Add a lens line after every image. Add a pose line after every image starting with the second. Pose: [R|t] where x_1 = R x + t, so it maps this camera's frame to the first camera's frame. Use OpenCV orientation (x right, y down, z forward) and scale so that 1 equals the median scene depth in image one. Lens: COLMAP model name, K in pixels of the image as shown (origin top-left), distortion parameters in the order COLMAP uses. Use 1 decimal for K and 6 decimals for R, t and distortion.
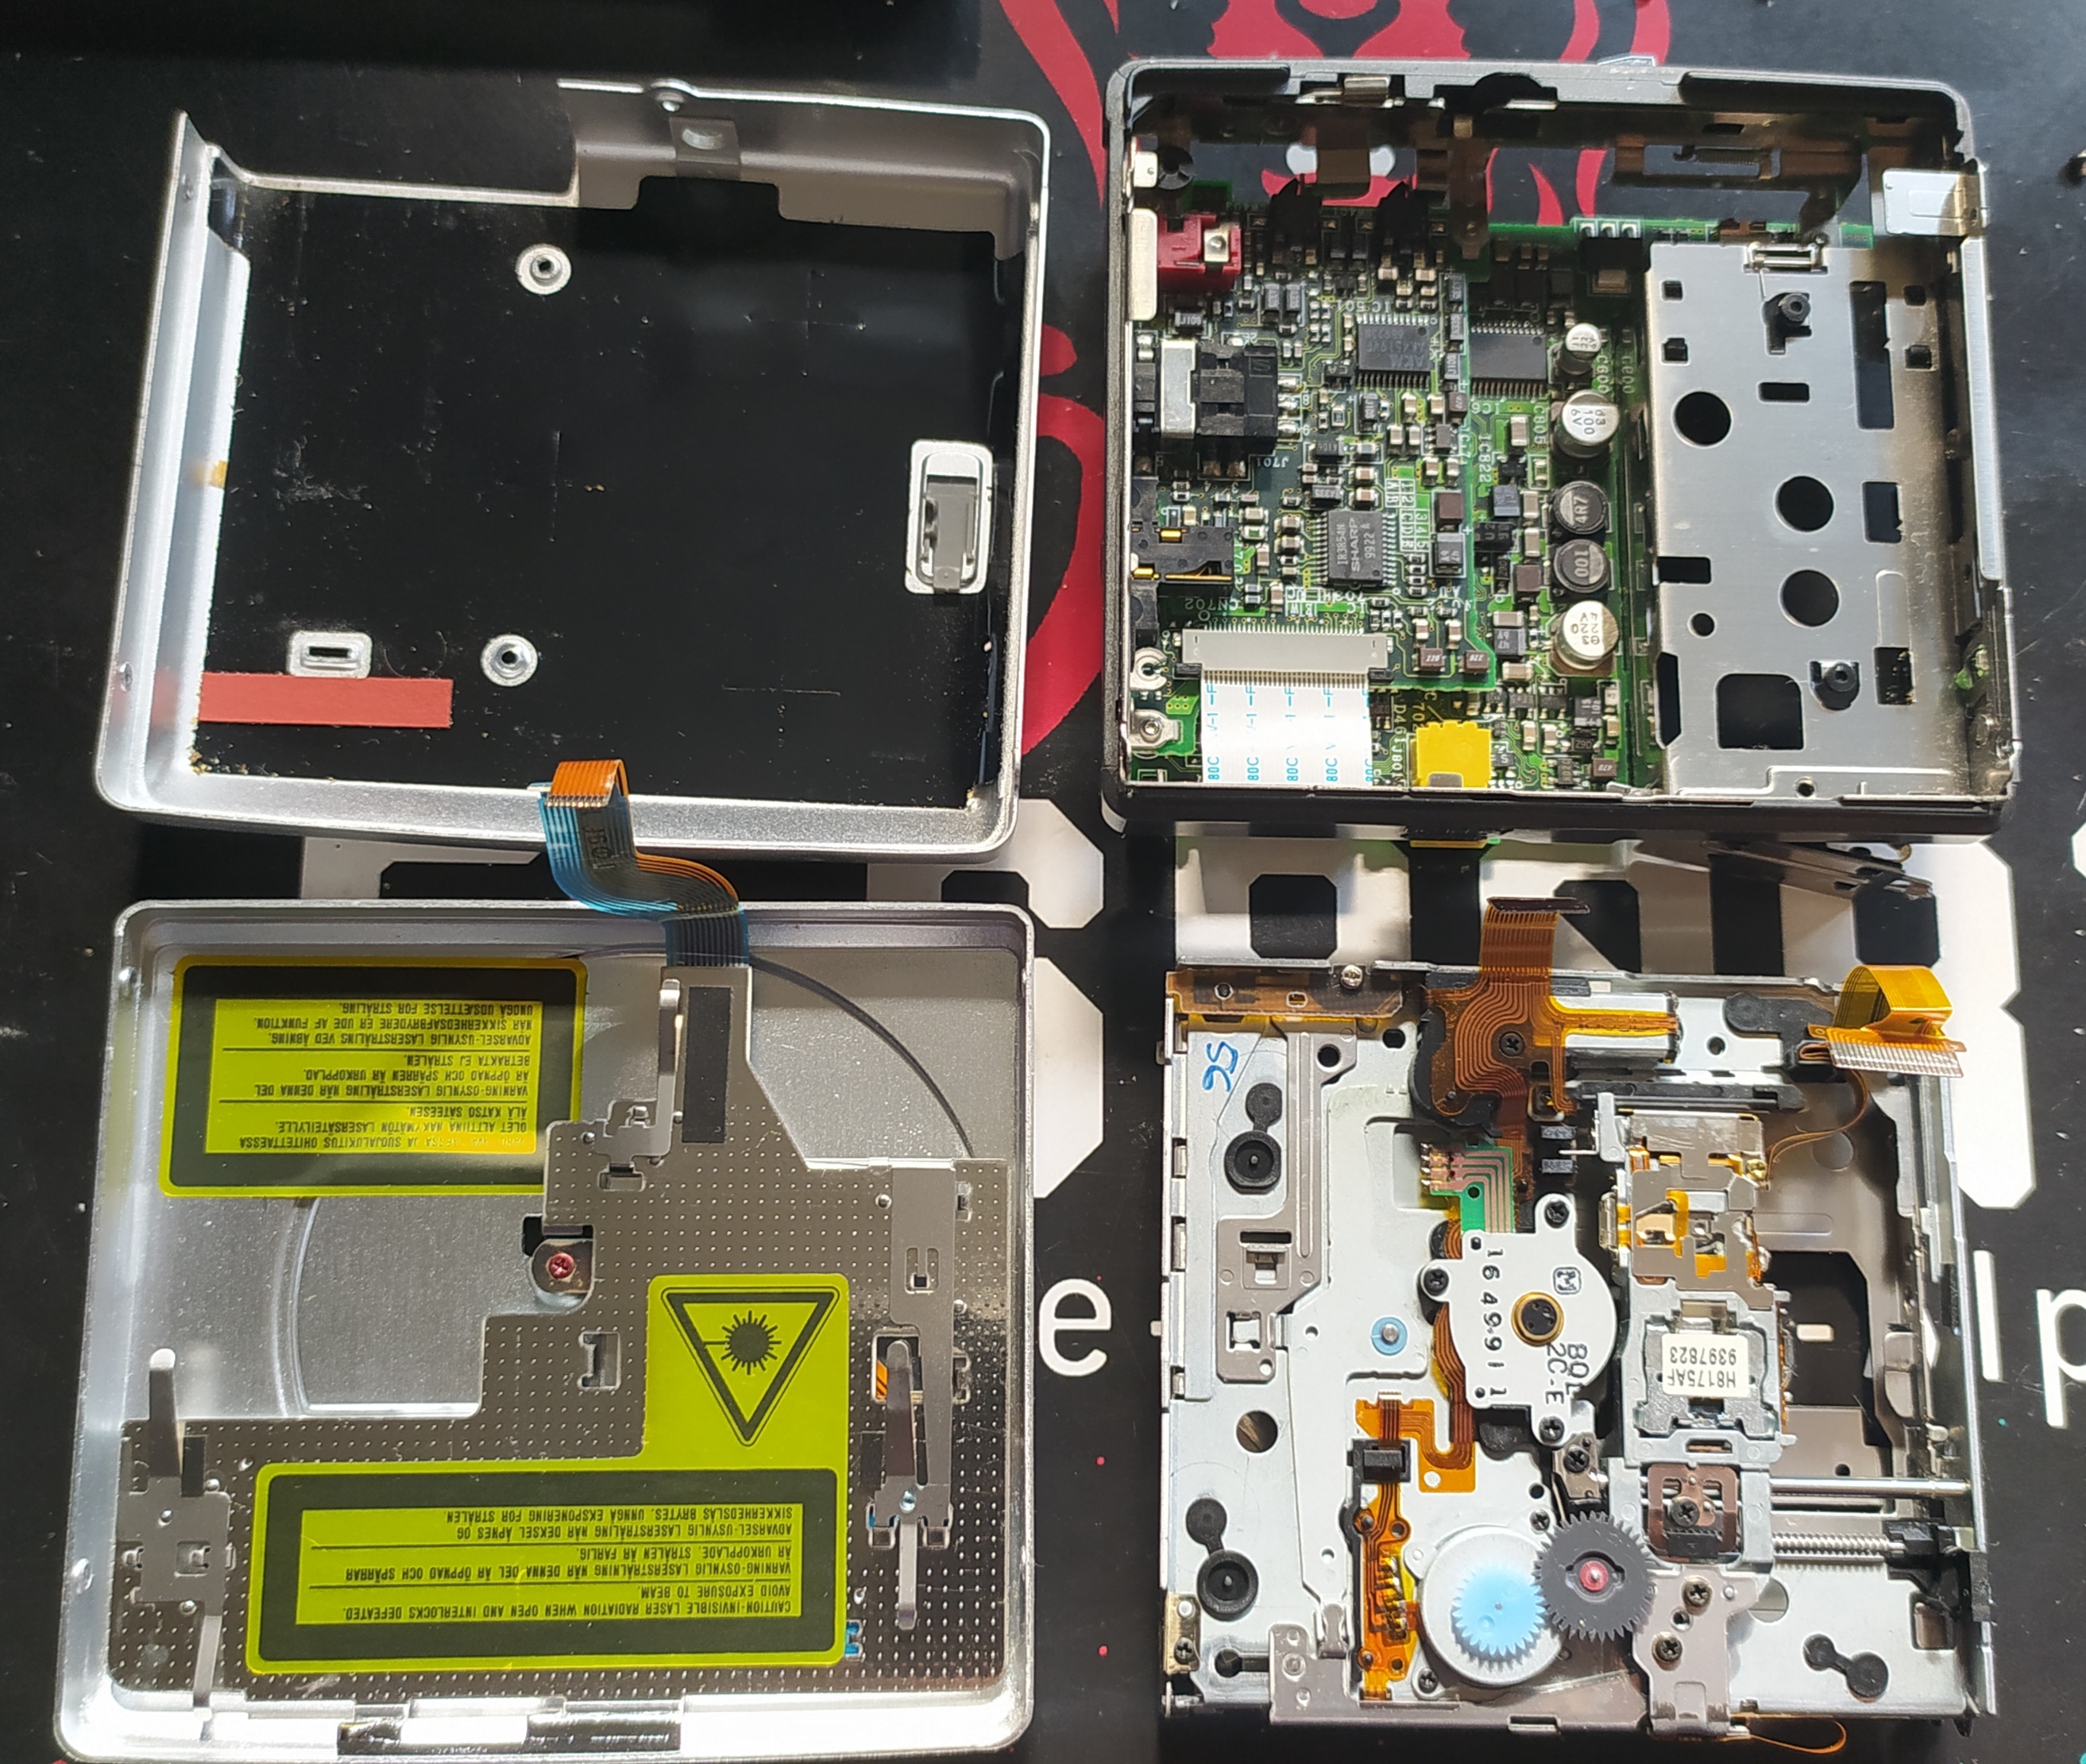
lens RADIAL K [[2530.4, 0, 1043.0], [0, 2530.4, 882.0], [0, 0, 1]] dist [0.028579, 0.044789]
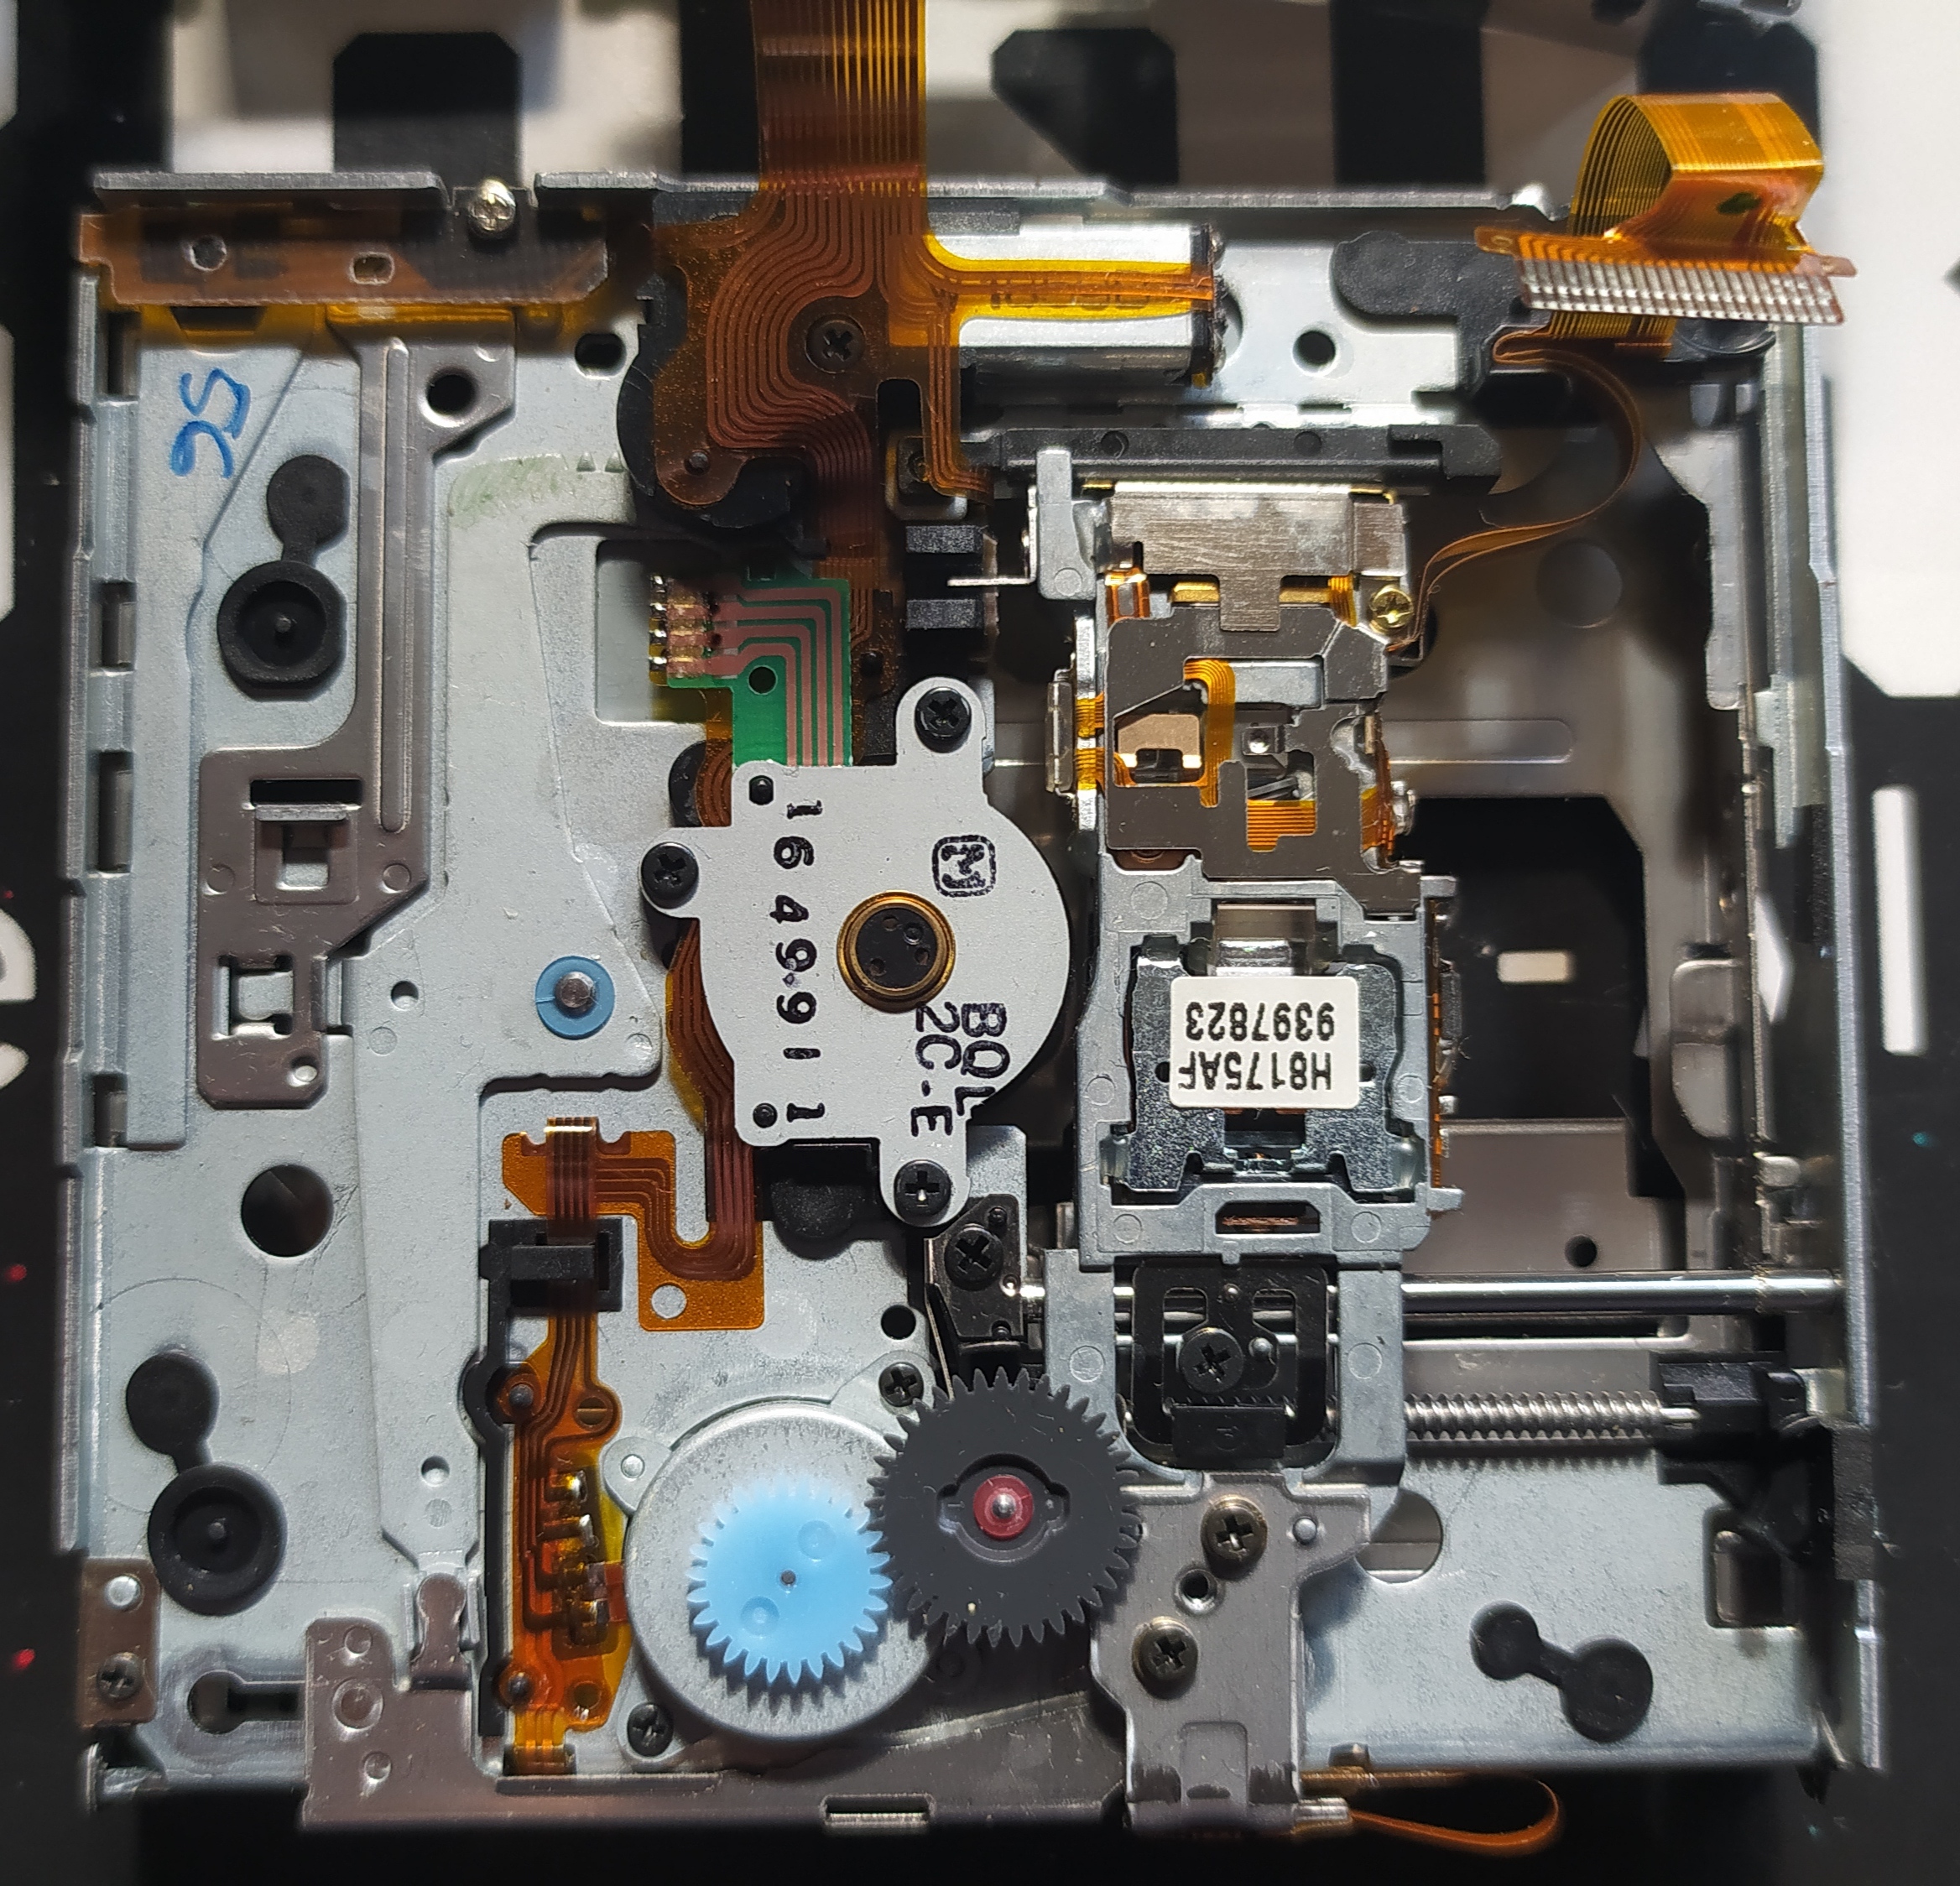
lens RADIAL K [[2412.8, 0, 980.0], [0, 2412.8, 943.0], [0, 0, 1]] dist [-0.017795, 0.051477]
pose [[0.999308, -0.026123, -0.026486, 0.216115], [0.029625, 0.989446, 0.141842, 0.107803], [0.022501, -0.142528, 0.989535, 0.561927]]
